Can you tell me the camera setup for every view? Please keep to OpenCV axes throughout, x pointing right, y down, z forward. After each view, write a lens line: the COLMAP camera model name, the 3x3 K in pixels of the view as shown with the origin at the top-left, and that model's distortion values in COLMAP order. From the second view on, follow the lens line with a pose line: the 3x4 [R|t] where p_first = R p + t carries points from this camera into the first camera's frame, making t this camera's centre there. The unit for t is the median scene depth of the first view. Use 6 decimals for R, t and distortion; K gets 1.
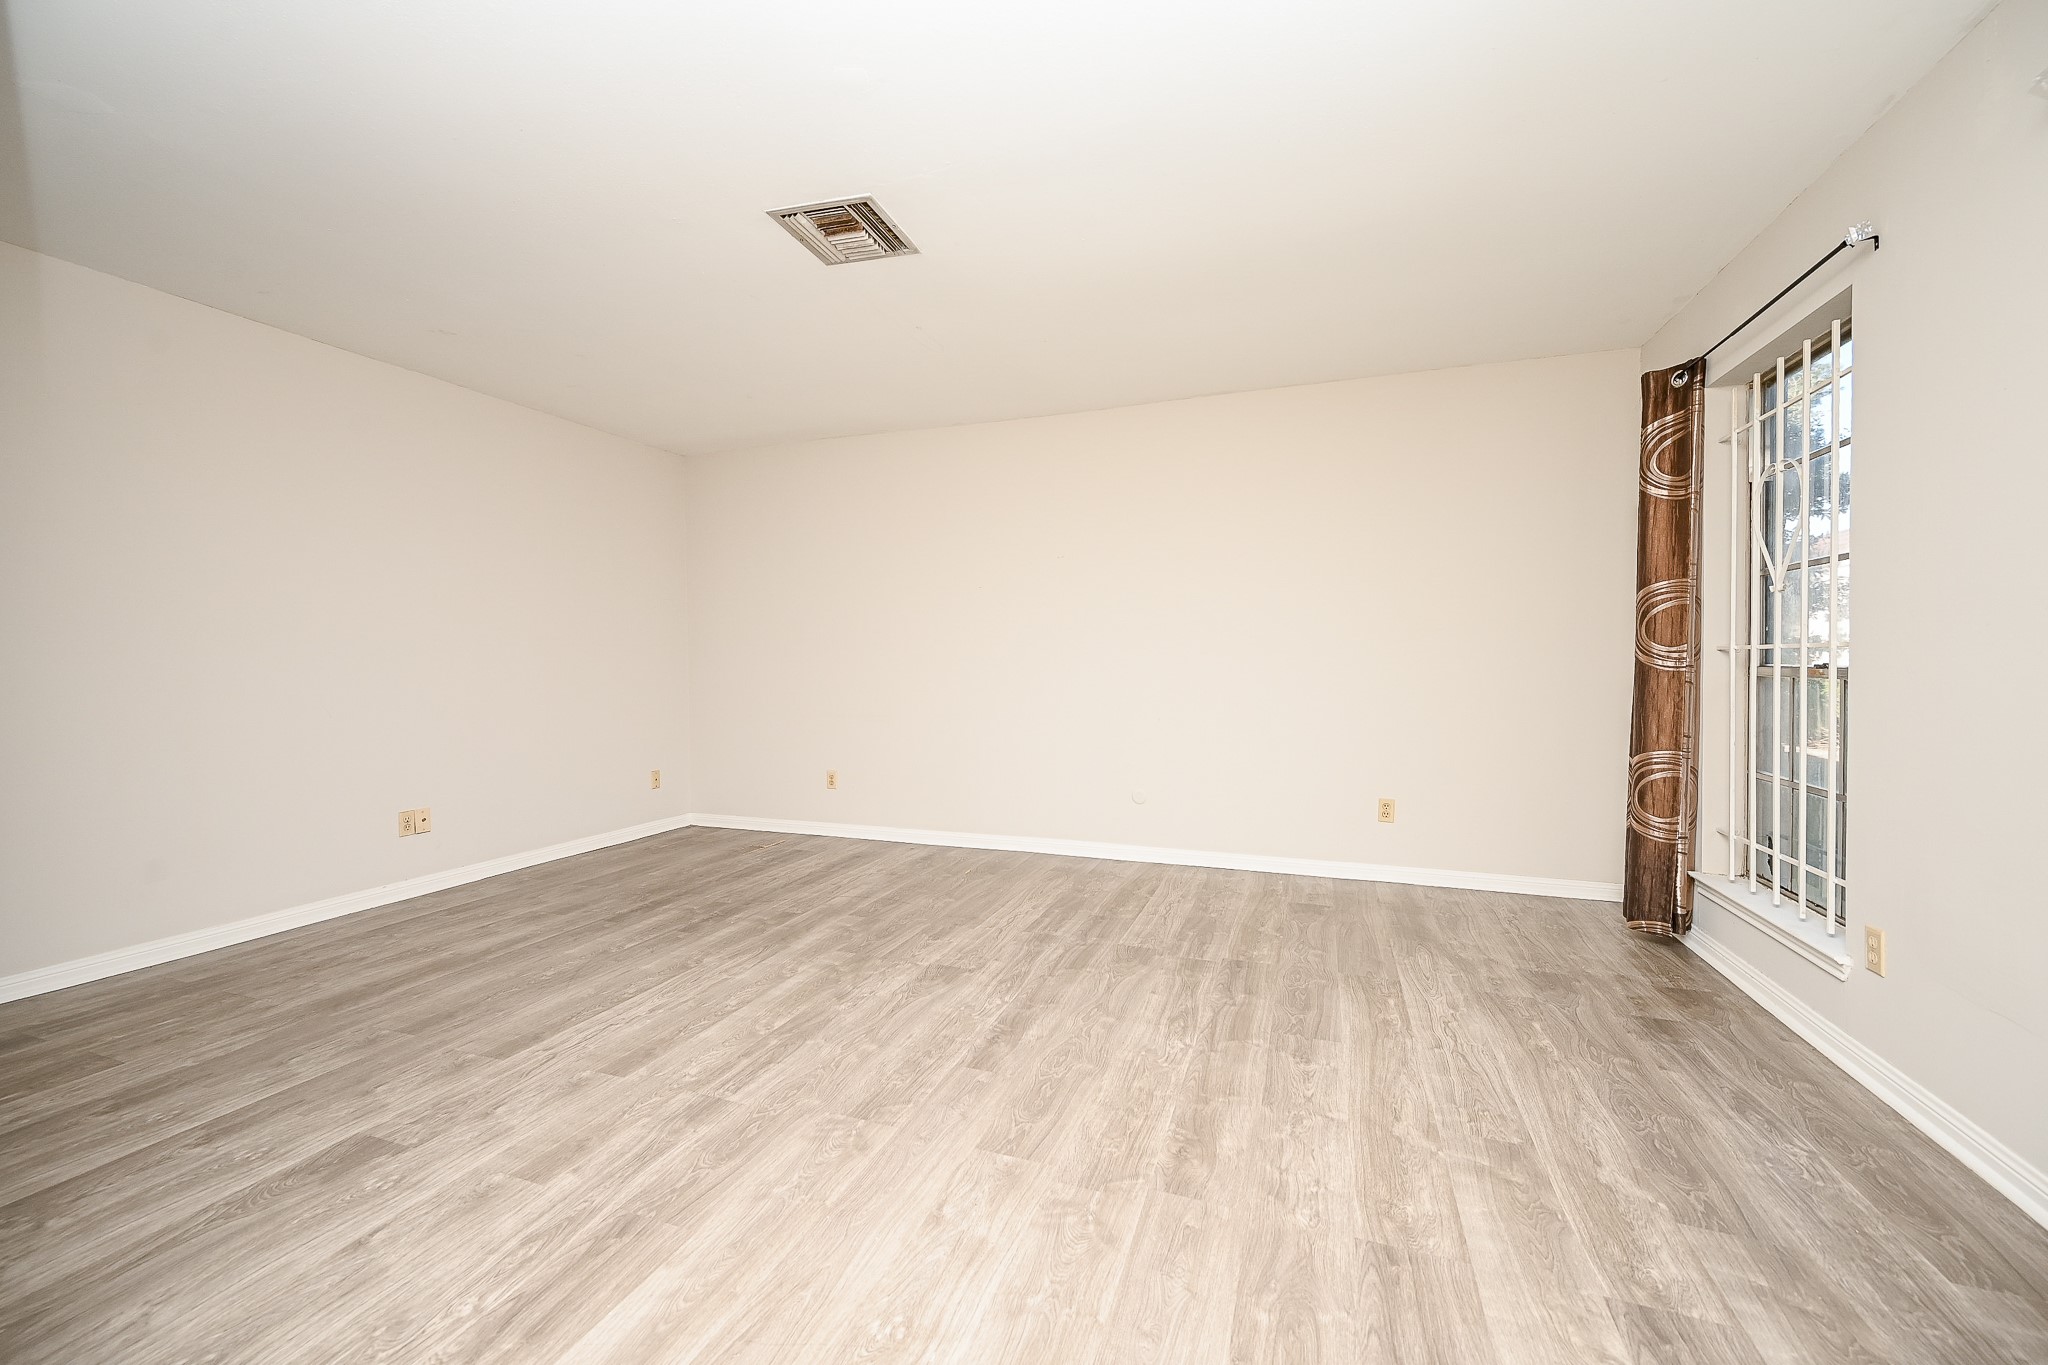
lens RADIAL K [[827.7, 0, 1027.1], [0, 827.7, 668.2], [0, 0, 1]] dist [0.000474, 0.000068]
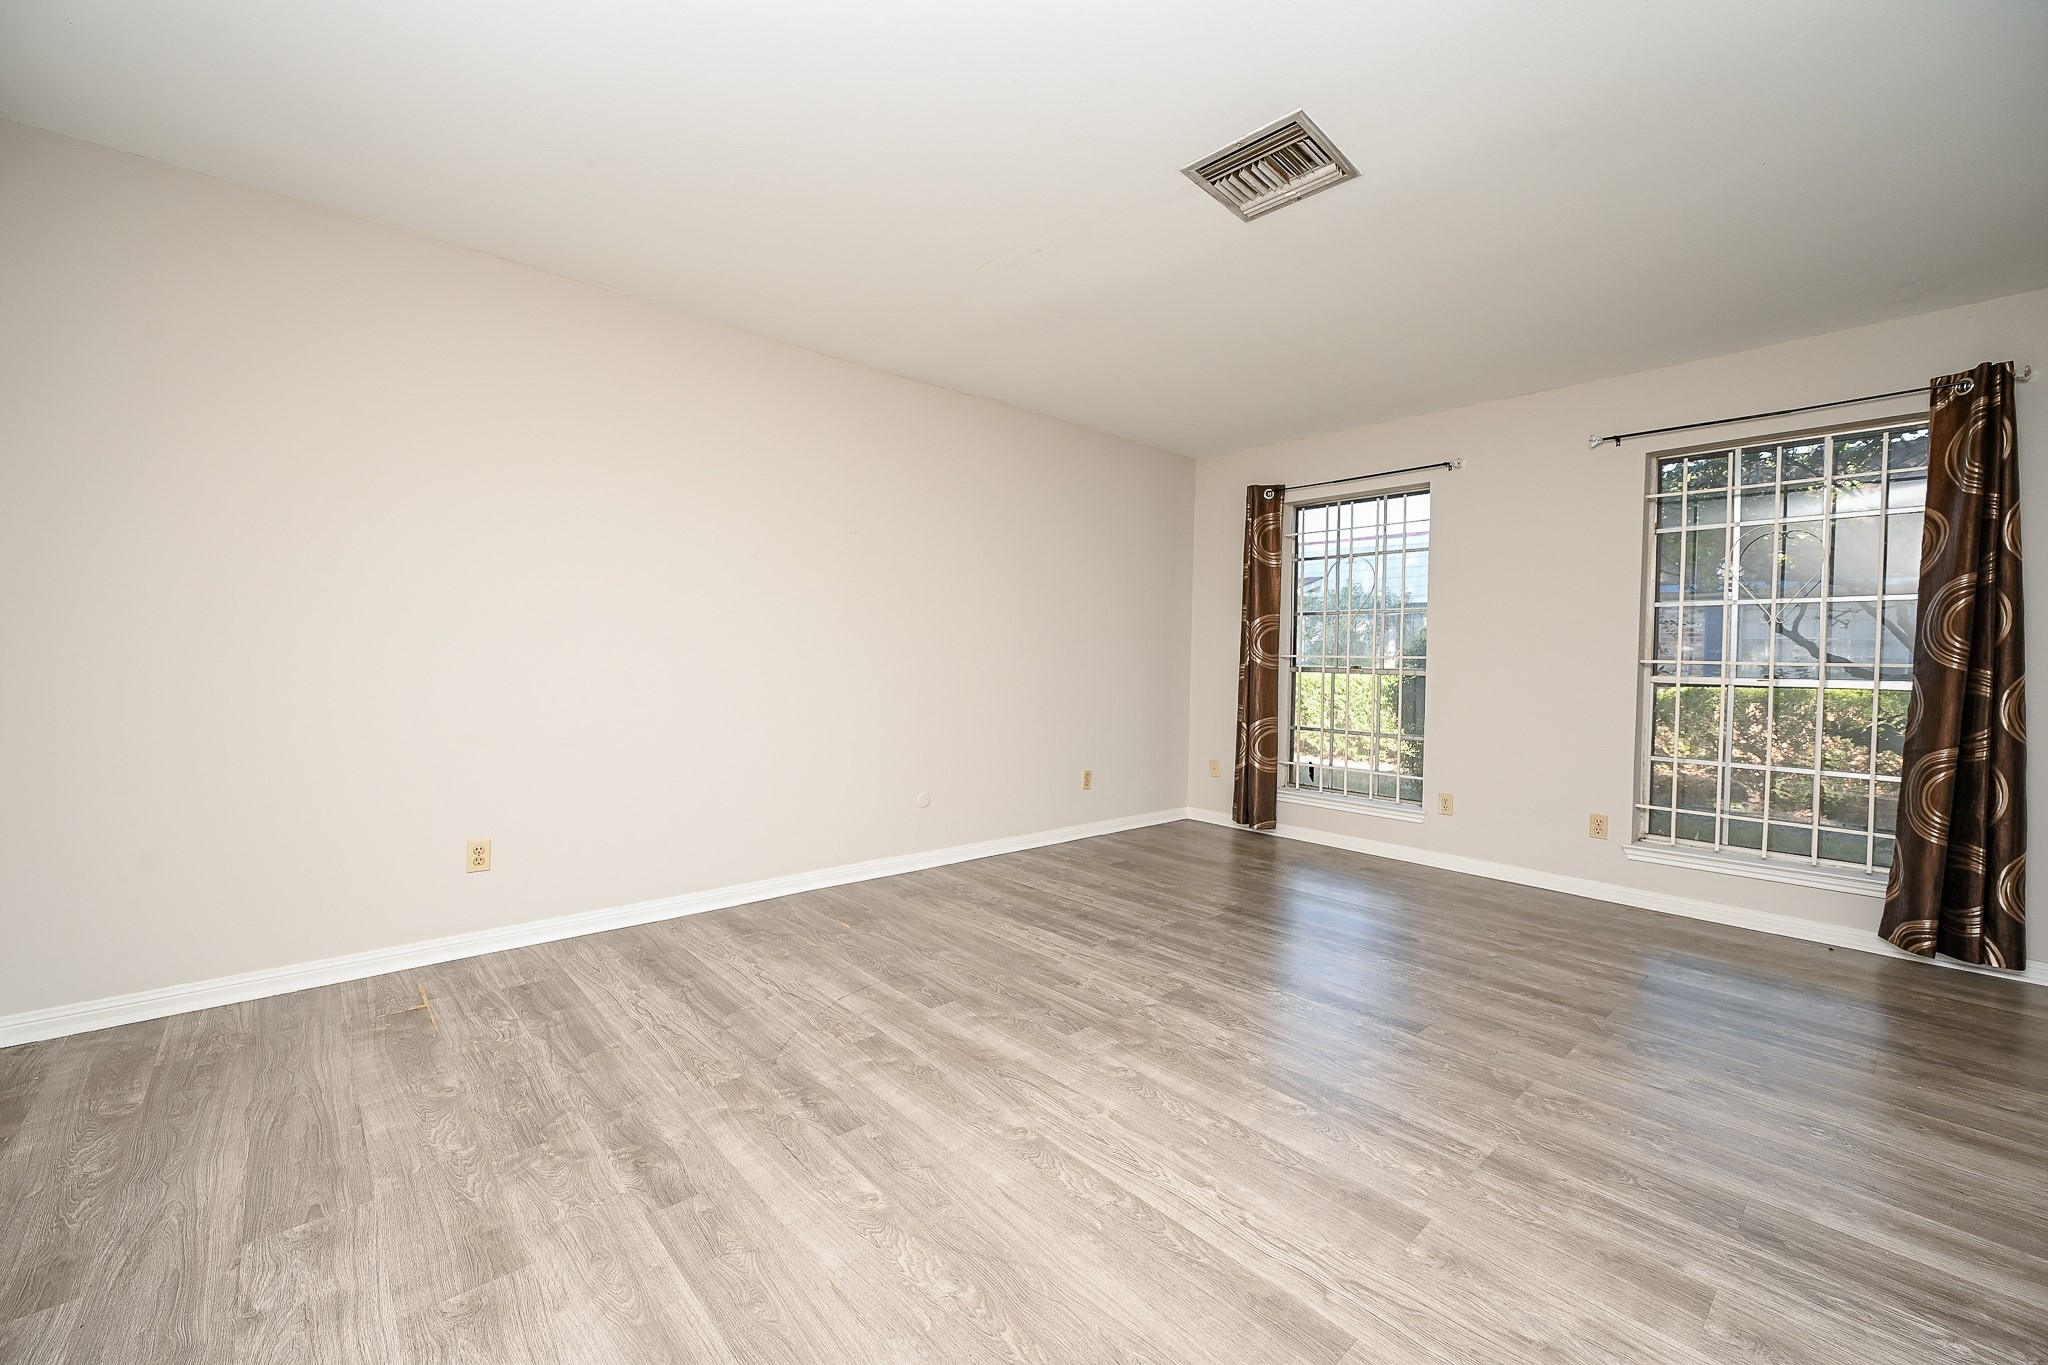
lens RADIAL K [[810.5, 0, 1015.9], [0, 810.5, 679.5], [0, 0, 1]] dist [-0.000386, 0.000417]
pose [[0.476464, -0.013012, 0.879097, -1.131366], [-0.013035, 0.999676, 0.021861, -0.006206], [-0.879097, -0.021875, 0.476141, 0.858038]]
